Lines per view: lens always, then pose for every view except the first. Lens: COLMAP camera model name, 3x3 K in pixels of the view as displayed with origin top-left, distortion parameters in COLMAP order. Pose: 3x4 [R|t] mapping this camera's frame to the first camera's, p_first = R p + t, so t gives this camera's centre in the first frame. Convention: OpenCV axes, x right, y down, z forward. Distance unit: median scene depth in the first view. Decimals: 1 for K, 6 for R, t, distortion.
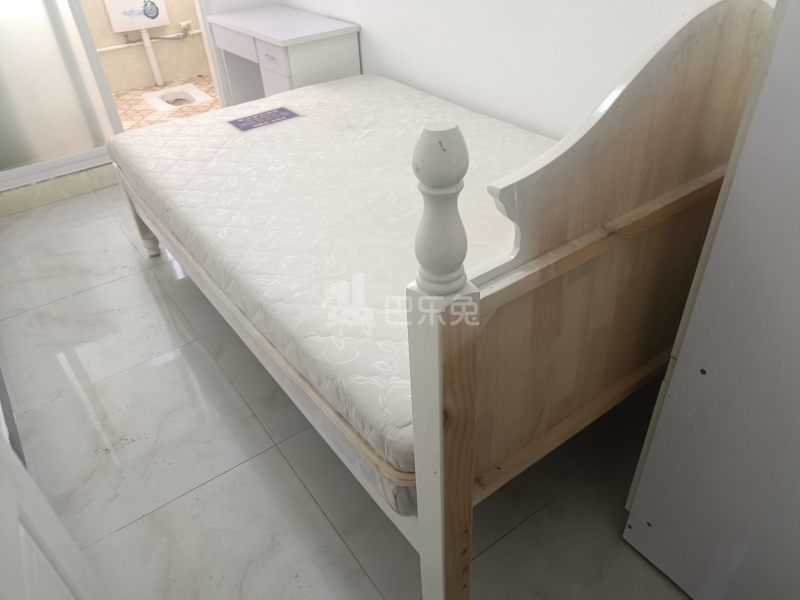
lens RADIAL K [[589.3, 0, 402.7], [0, 589.3, 313.6], [0, 0, 1]] dist [0.031667, -0.027850]
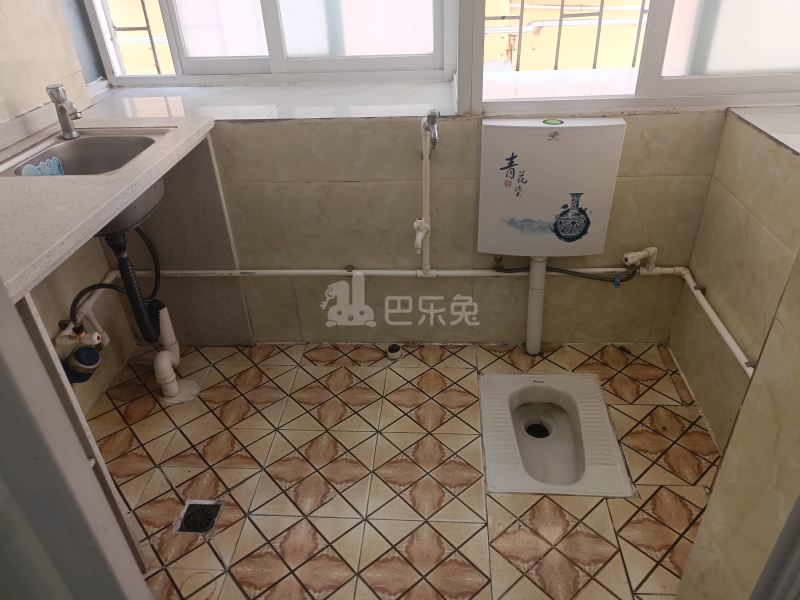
lens RADIAL K [[589.3, 0, 402.1], [0, 589.3, 302.6], [0, 0, 1]] dist [0.031667, -0.027850]
pose [[0.772468, 0.358506, -0.524182, -0.624180], [-0.379566, 0.922397, 0.071506, -0.998621], [0.509140, 0.143725, 0.848599, 1.333379]]
